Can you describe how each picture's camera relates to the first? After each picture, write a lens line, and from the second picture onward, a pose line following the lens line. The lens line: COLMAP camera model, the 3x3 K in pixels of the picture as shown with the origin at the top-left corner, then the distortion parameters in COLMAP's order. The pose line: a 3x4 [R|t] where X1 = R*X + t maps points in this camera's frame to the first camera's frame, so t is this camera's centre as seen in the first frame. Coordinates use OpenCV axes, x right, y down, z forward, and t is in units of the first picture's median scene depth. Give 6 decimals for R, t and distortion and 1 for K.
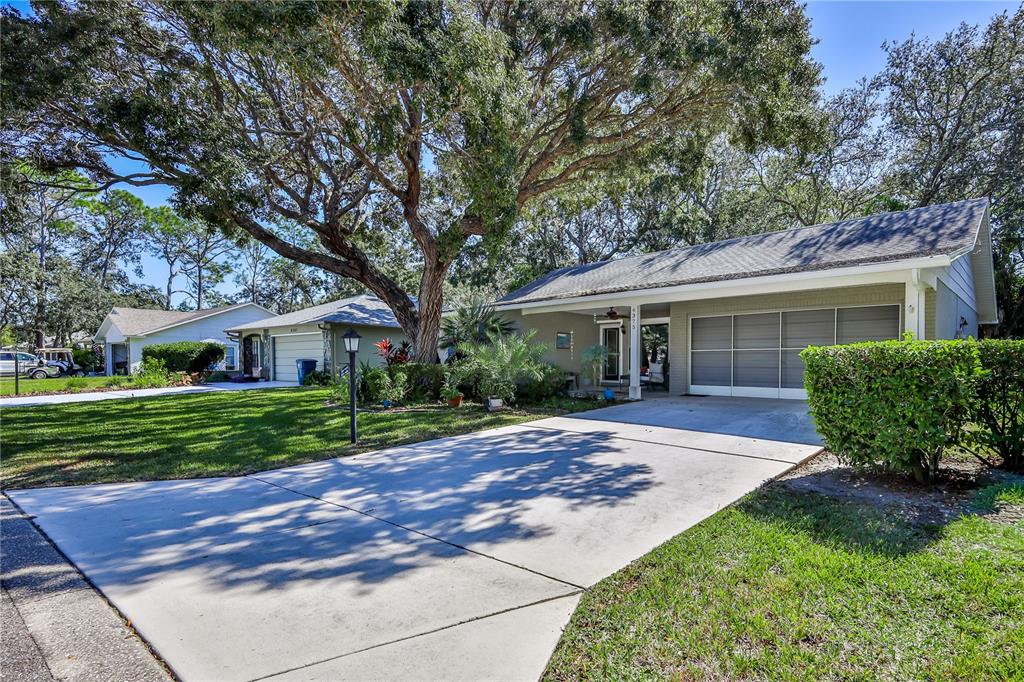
lens RADIAL K [[449.1, 0, 513.1], [0, 449.1, 334.5], [0, 0, 1]] dist [0.004498, 0.000196]
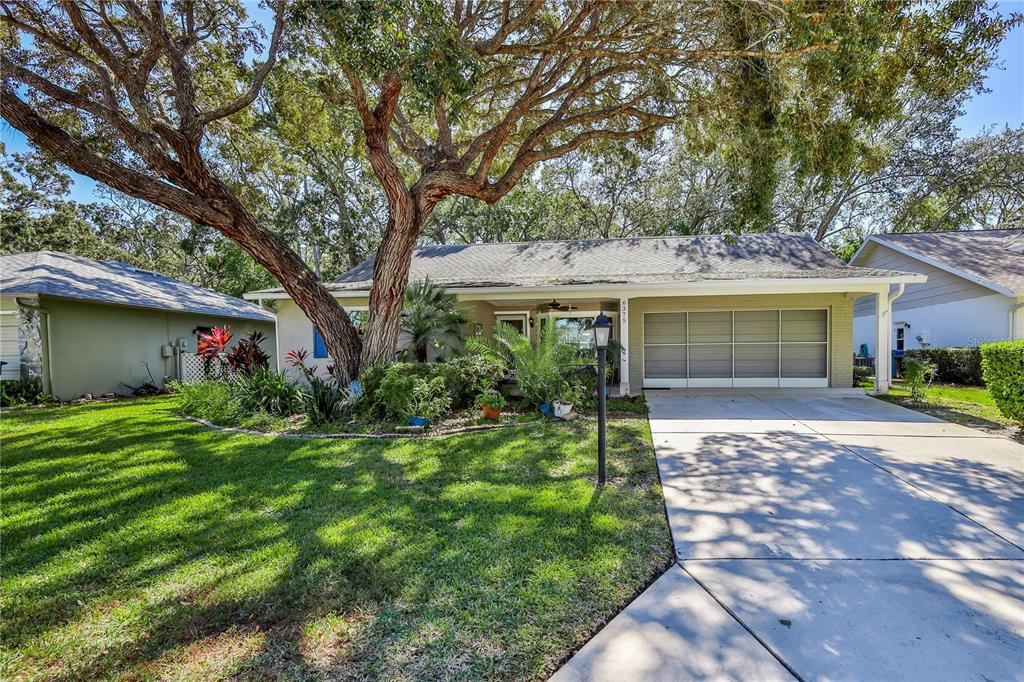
lens RADIAL K [[485.6, 0, 508.2], [0, 485.6, 314.9], [0, 0, 1]] dist [0.000518, 0.000251]
pose [[0.848812, 0.033777, 0.527615, -1.003670], [-0.020575, 0.999312, -0.030873, 0.019859], [-0.528295, 0.015350, 0.848922, 0.523055]]
